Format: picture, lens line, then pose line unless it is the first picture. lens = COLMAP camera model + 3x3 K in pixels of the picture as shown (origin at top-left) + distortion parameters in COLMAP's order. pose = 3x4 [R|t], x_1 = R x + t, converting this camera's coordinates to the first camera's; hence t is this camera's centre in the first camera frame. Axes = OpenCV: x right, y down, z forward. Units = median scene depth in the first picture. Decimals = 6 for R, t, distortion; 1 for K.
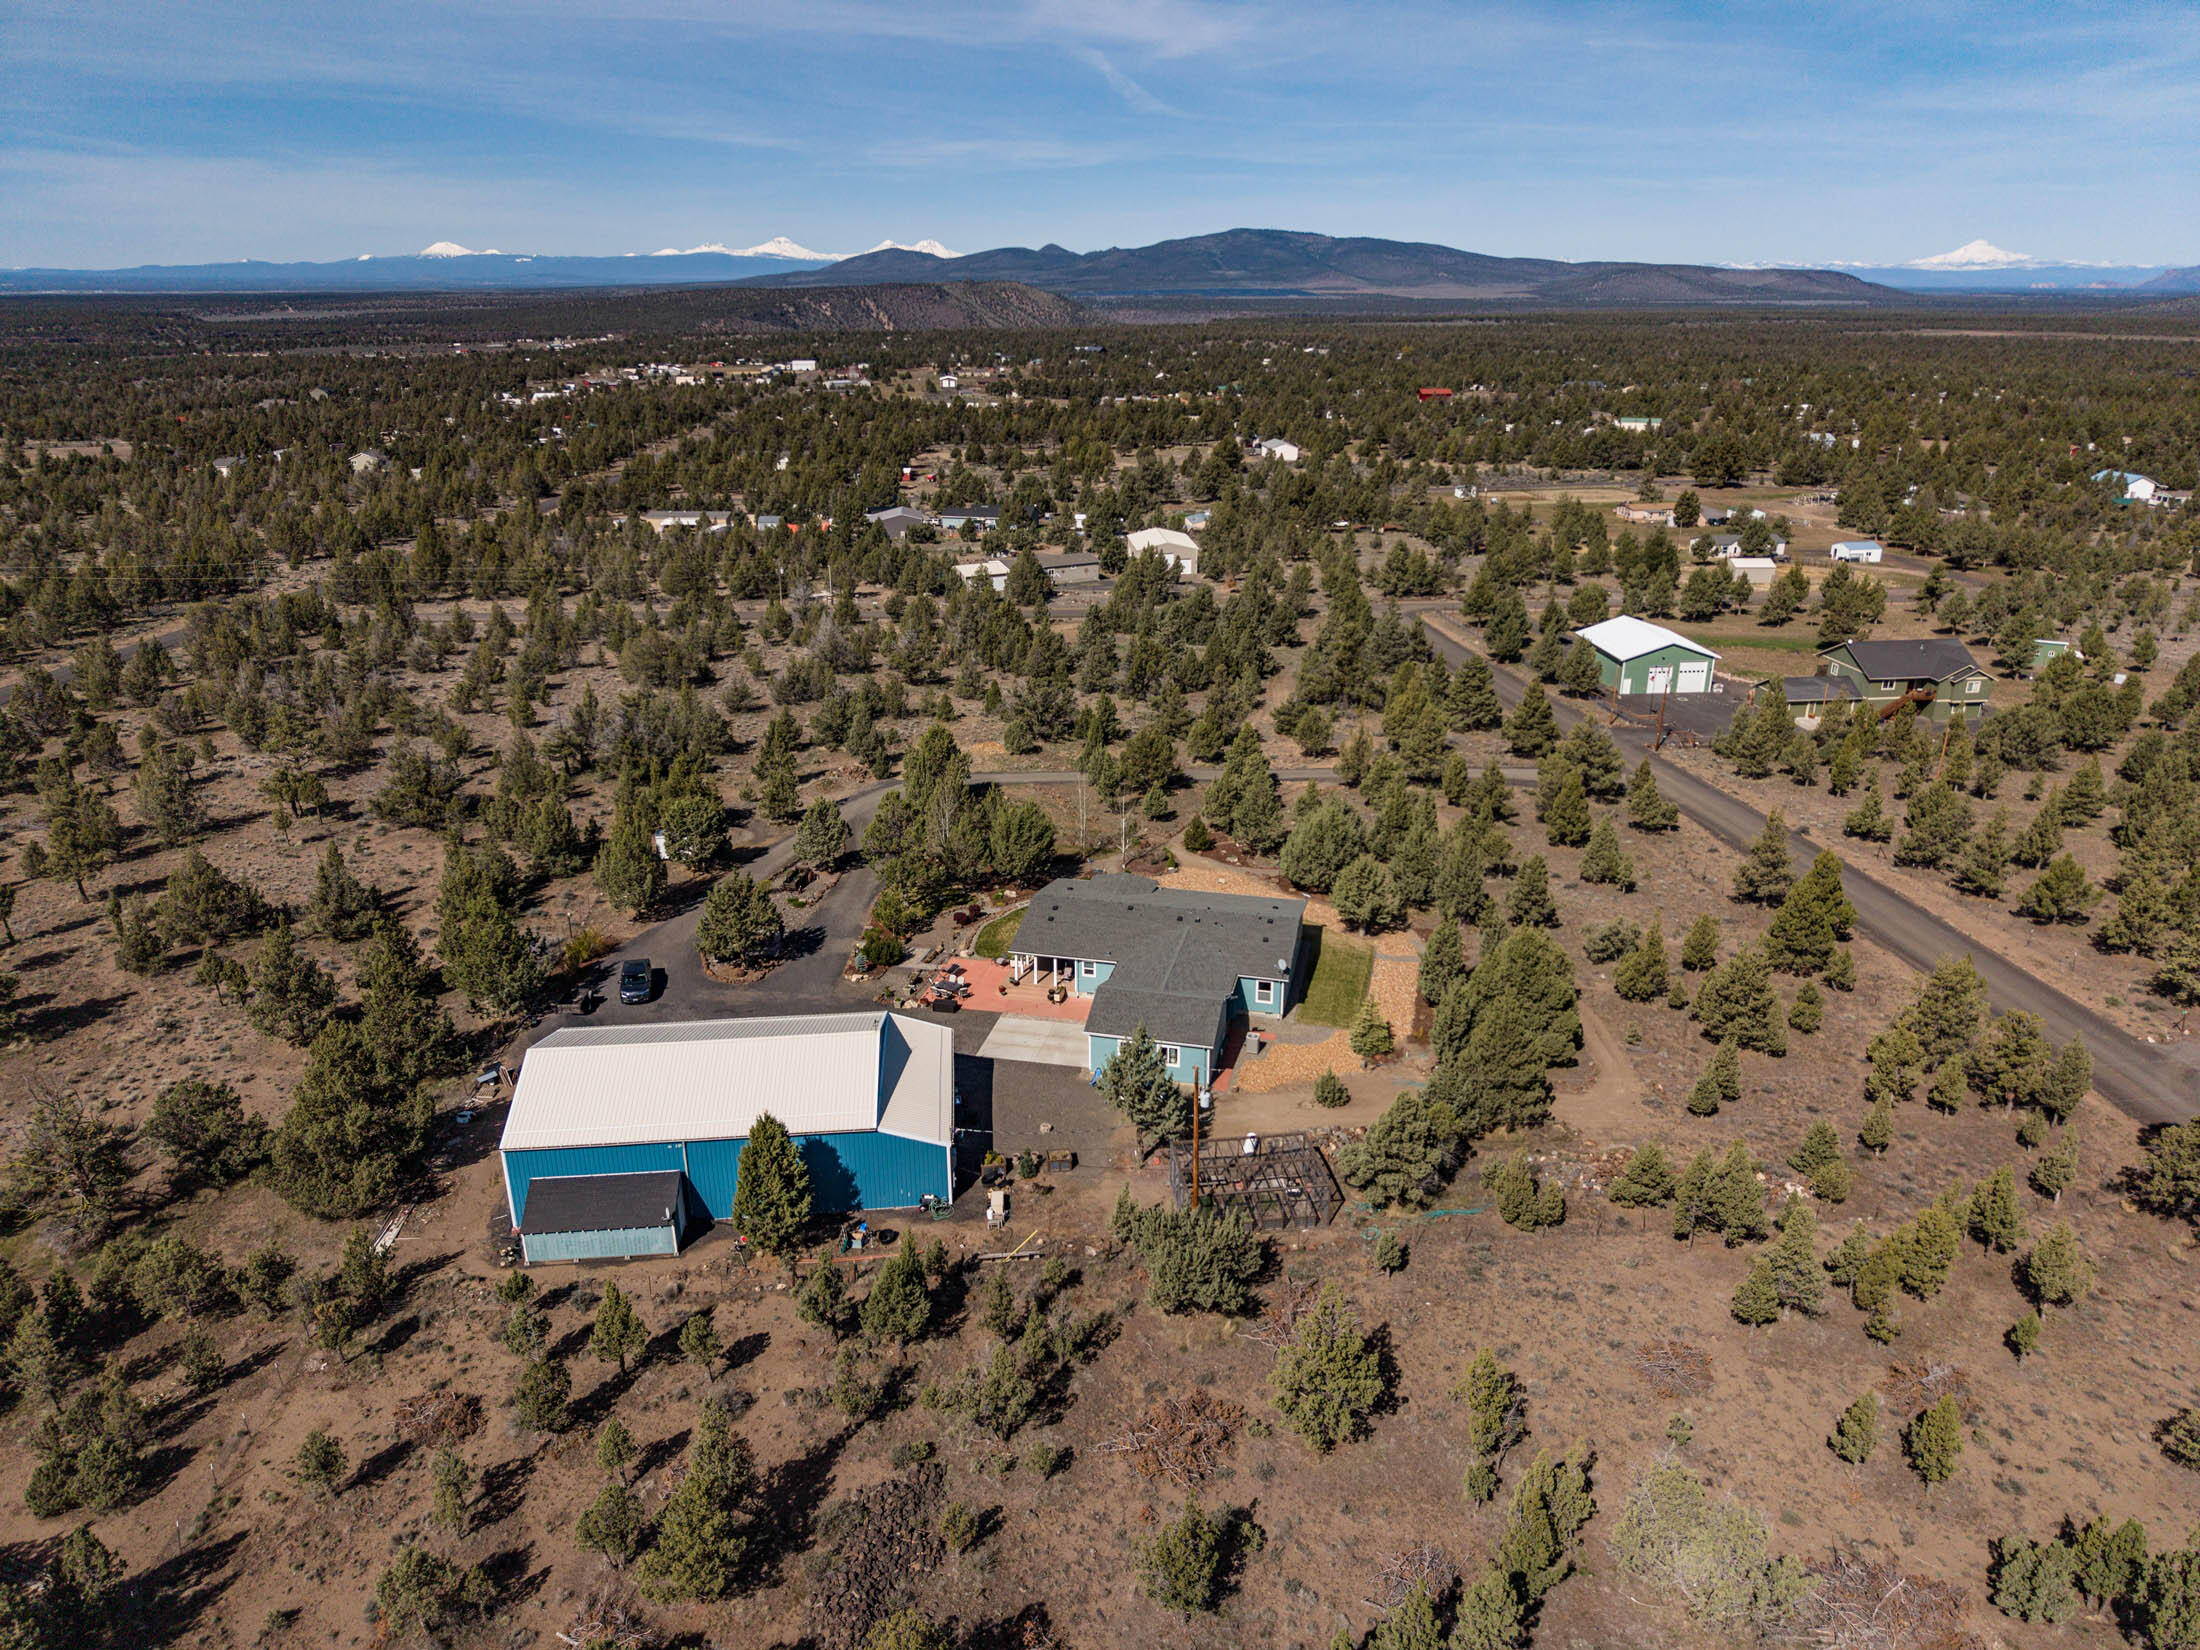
lens RADIAL K [[1464.6, 0, 1100.0], [0, 1464.6, 825.0], [0, 0, 1]] dist [0.028994, -0.031826]
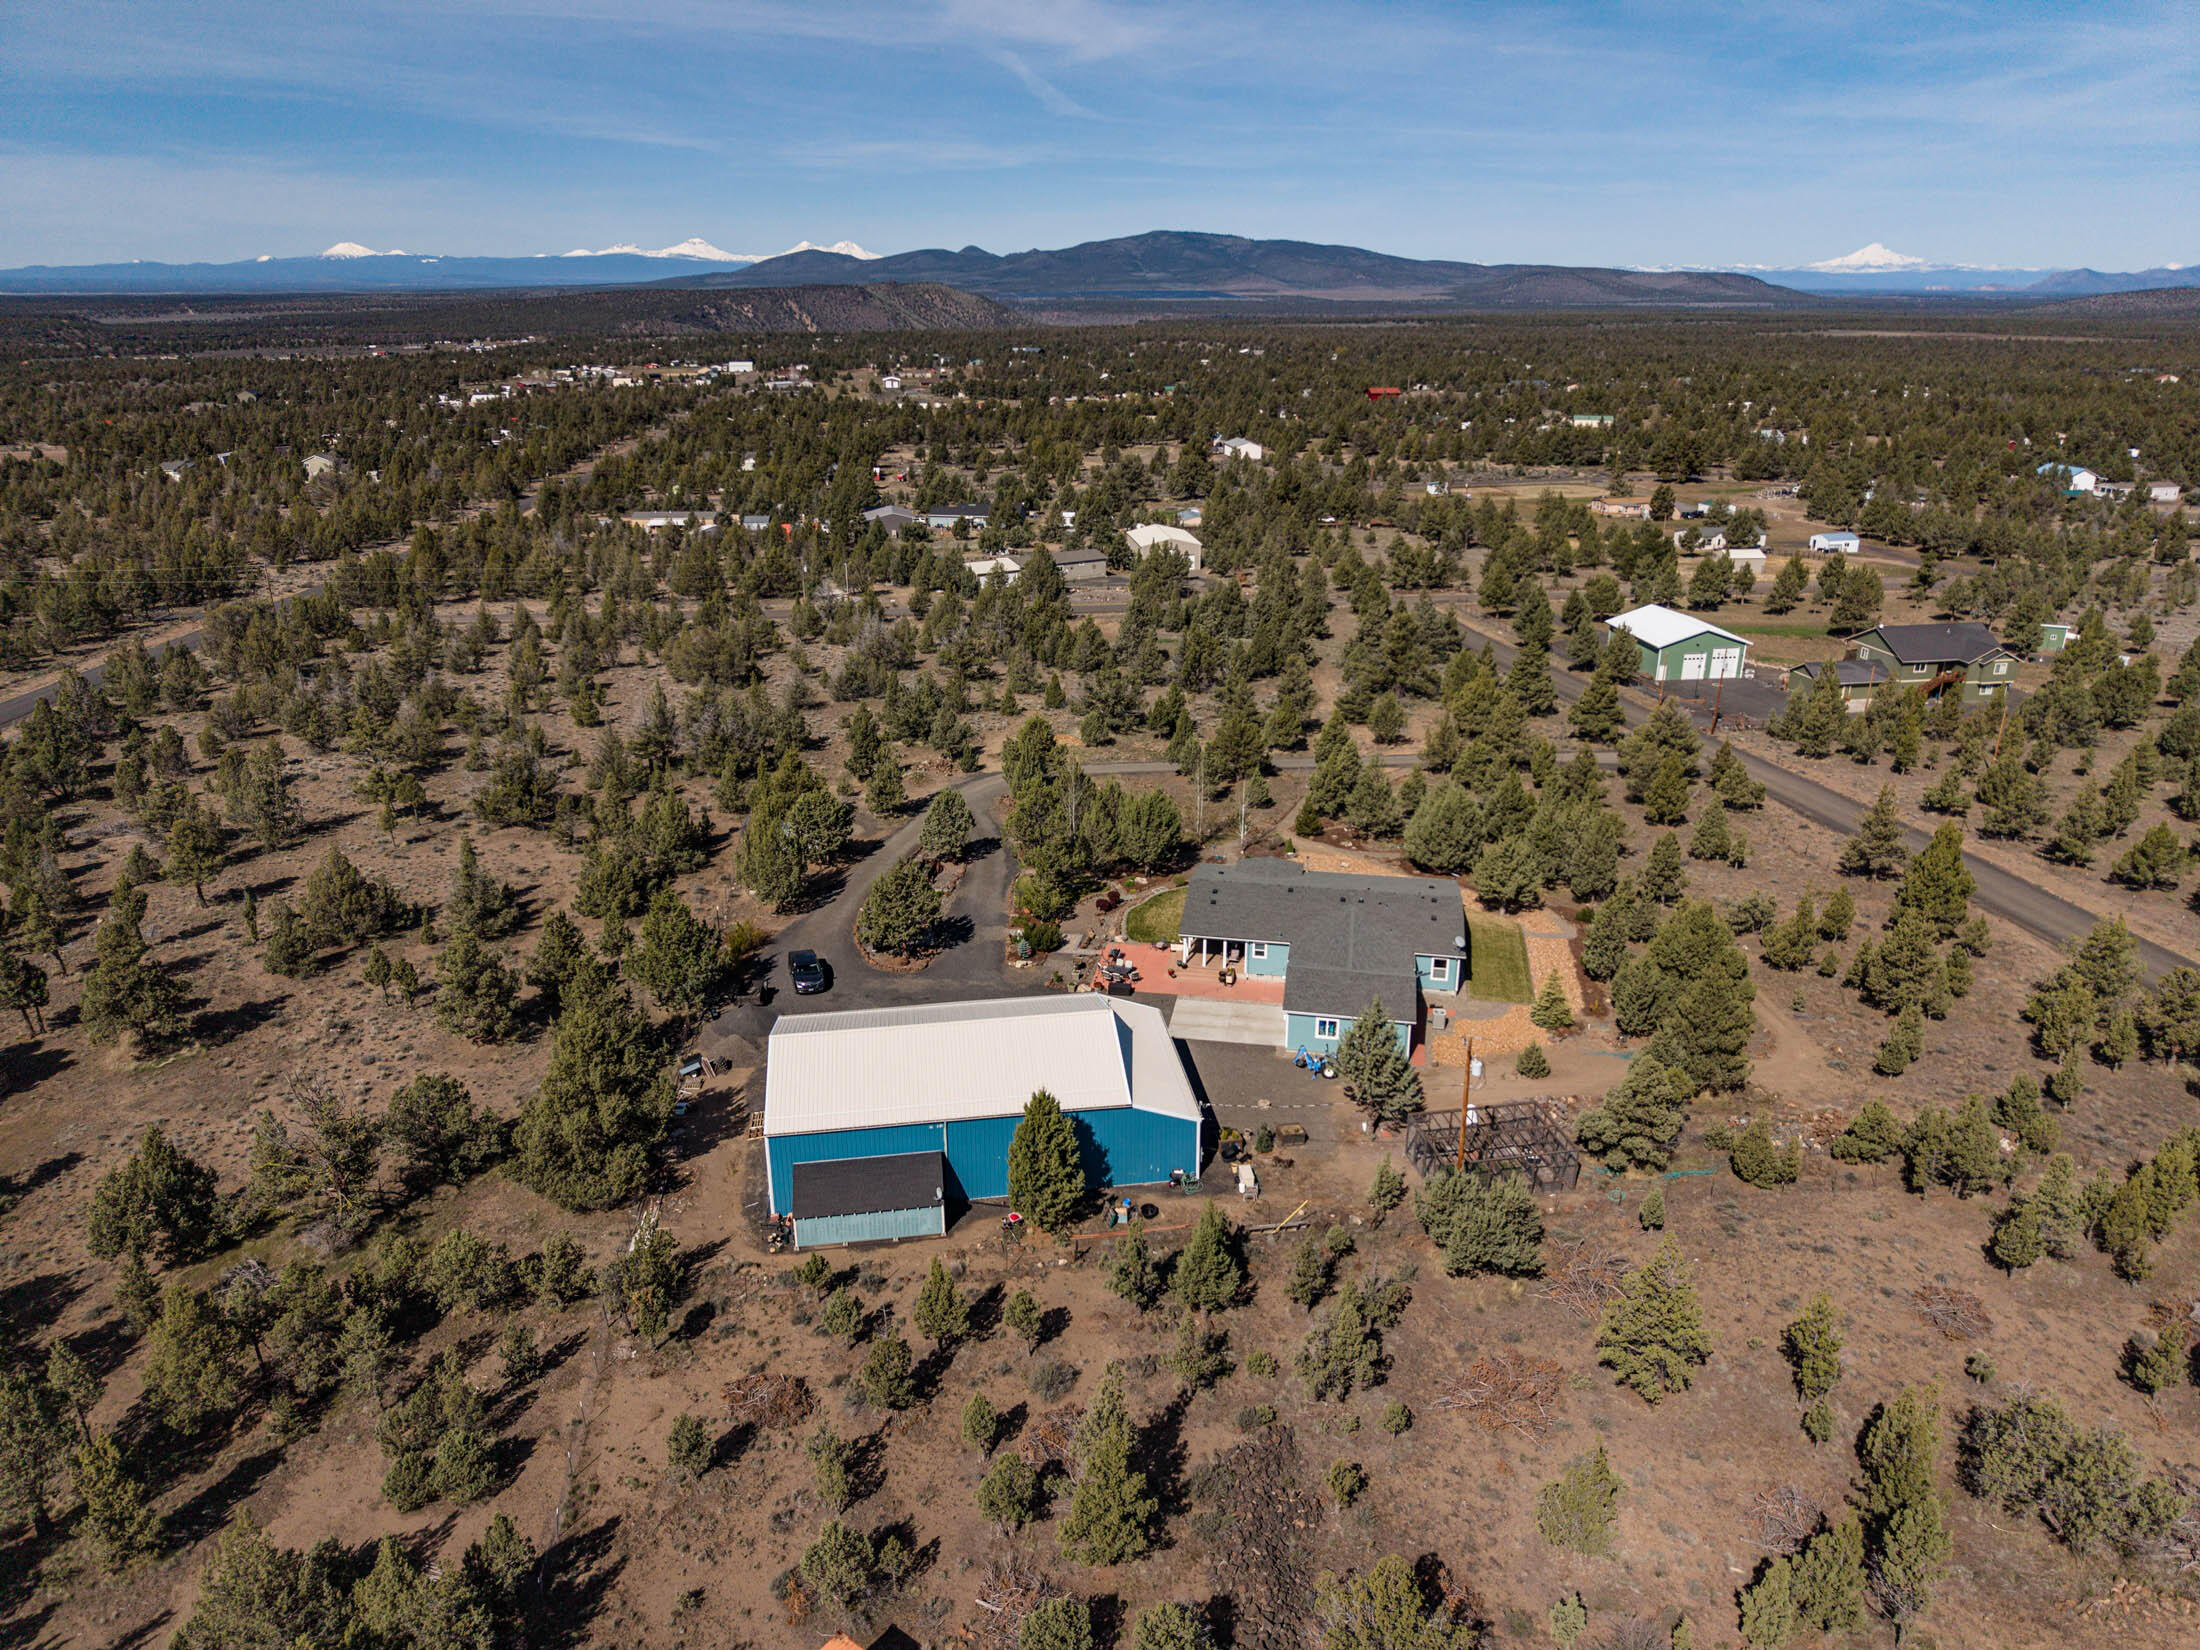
lens RADIAL K [[1464.6, 0, 1100.0], [0, 1464.6, 825.0], [0, 0, 1]] dist [0.028994, -0.031826]
pose [[0.998669, -0.017284, 0.048593, -0.137566], [0.017343, 0.999849, -0.000787, 0.009054], [-0.048572, 0.001628, 0.998818, -0.003871]]
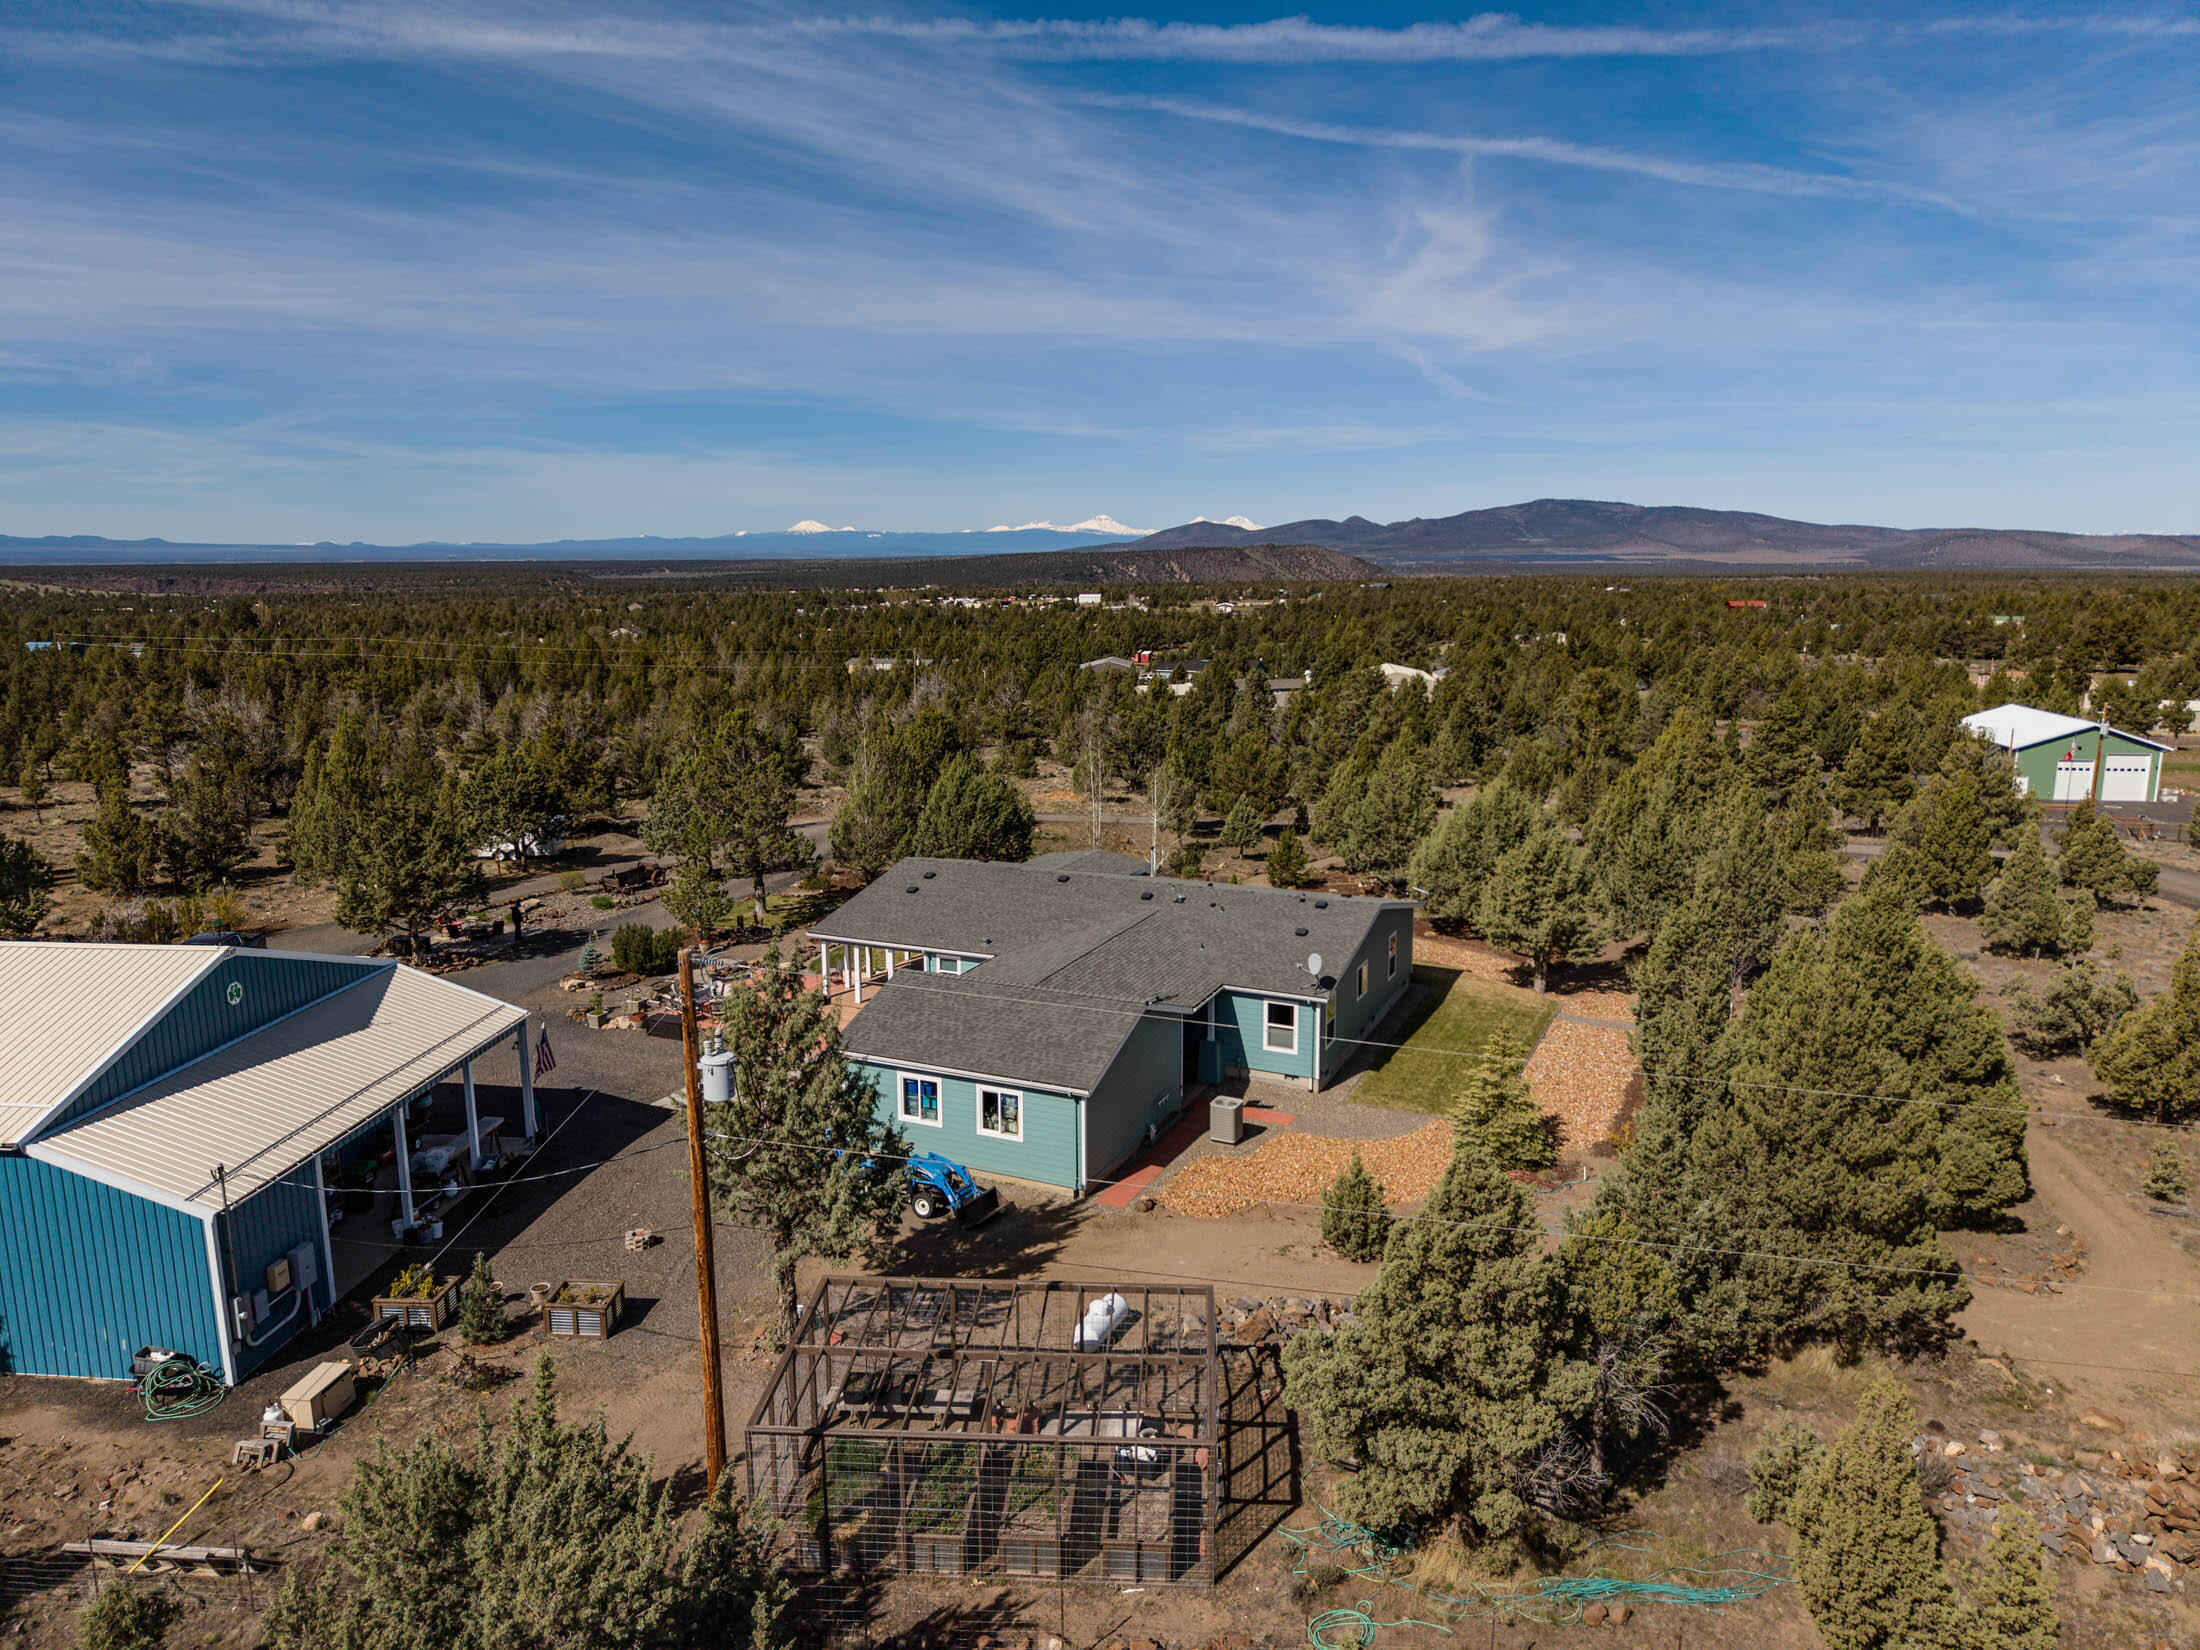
lens RADIAL K [[1454.5, 0, 1106.3], [0, 1454.5, 867.3], [0, 0, 1]] dist [0.035826, -0.026925]
pose [[0.980794, 0.040517, -0.190792, 0.117396], [-0.067232, 0.988466, -0.135702, 0.105677], [0.183093, 0.145923, 0.972205, 0.425285]]
